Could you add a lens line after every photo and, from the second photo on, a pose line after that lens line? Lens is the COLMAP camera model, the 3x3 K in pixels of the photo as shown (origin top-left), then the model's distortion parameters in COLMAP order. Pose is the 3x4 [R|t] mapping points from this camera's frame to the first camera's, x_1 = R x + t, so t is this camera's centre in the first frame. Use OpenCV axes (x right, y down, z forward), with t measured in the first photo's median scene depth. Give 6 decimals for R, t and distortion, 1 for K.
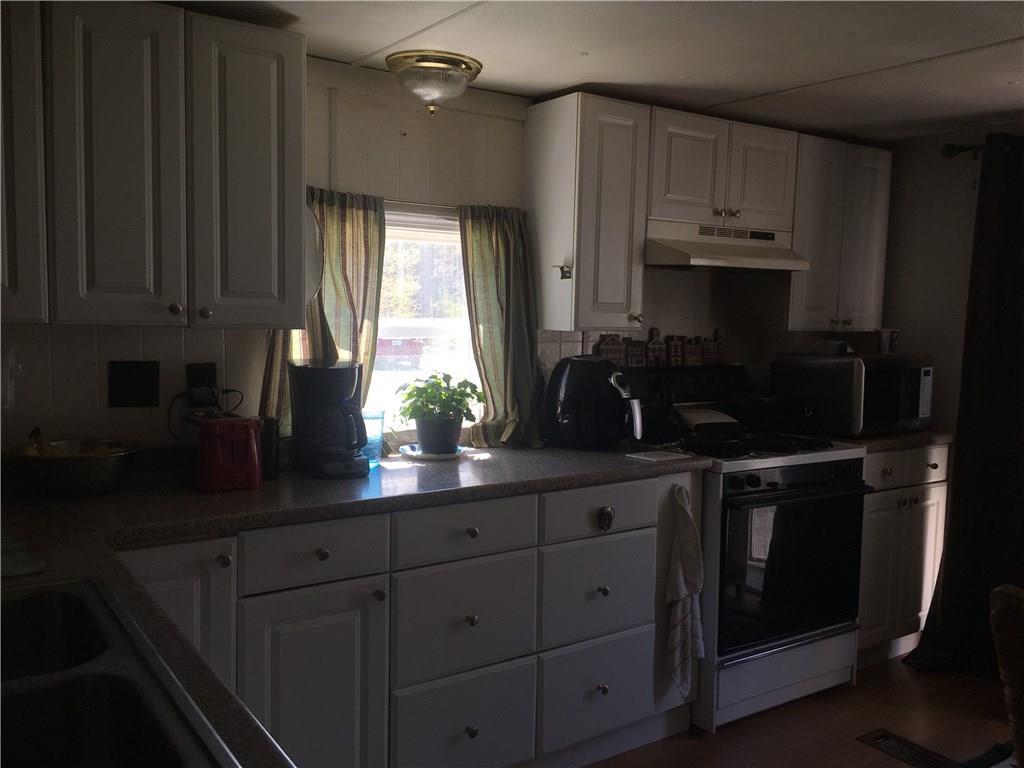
lens RADIAL K [[889.3, 0, 512.0], [0, 889.3, 384.0], [0, 0, 1]] dist [0.065338, -0.064572]
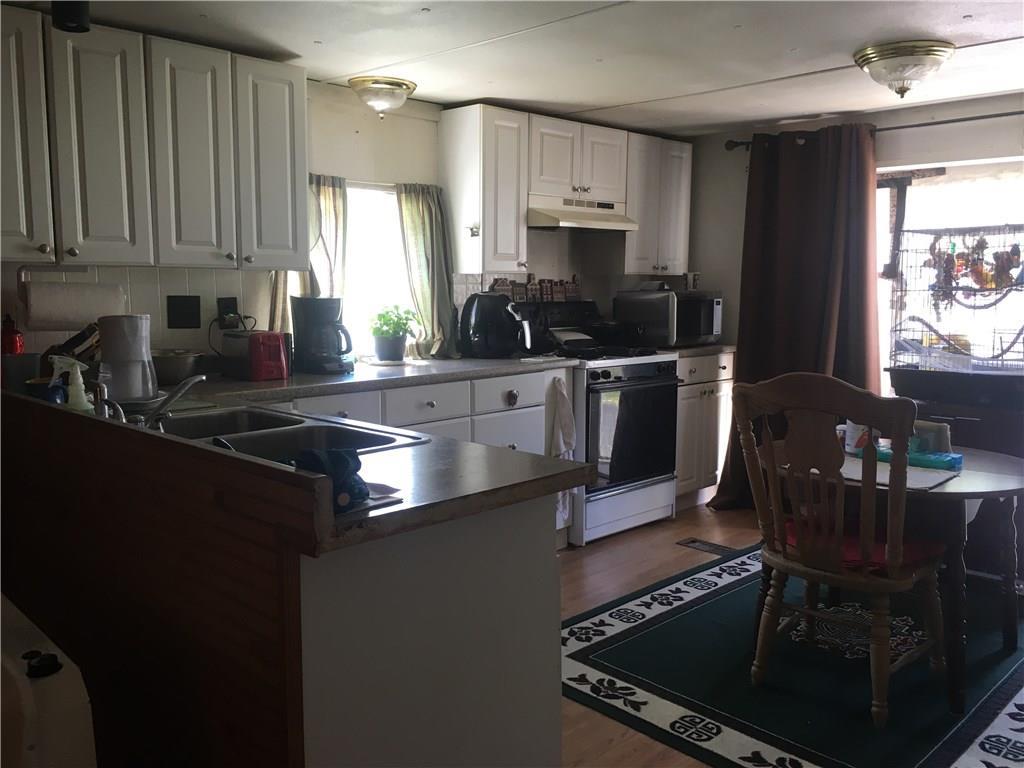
lens RADIAL K [[889.3, 0, 512.0], [0, 889.3, 384.0], [0, 0, 1]] dist [0.065338, -0.064572]
pose [[0.982856, -0.036896, 0.180646, -0.140830], [0.030392, 0.998791, 0.038645, 0.060615], [-0.181853, -0.032492, 0.982789, -0.394198]]
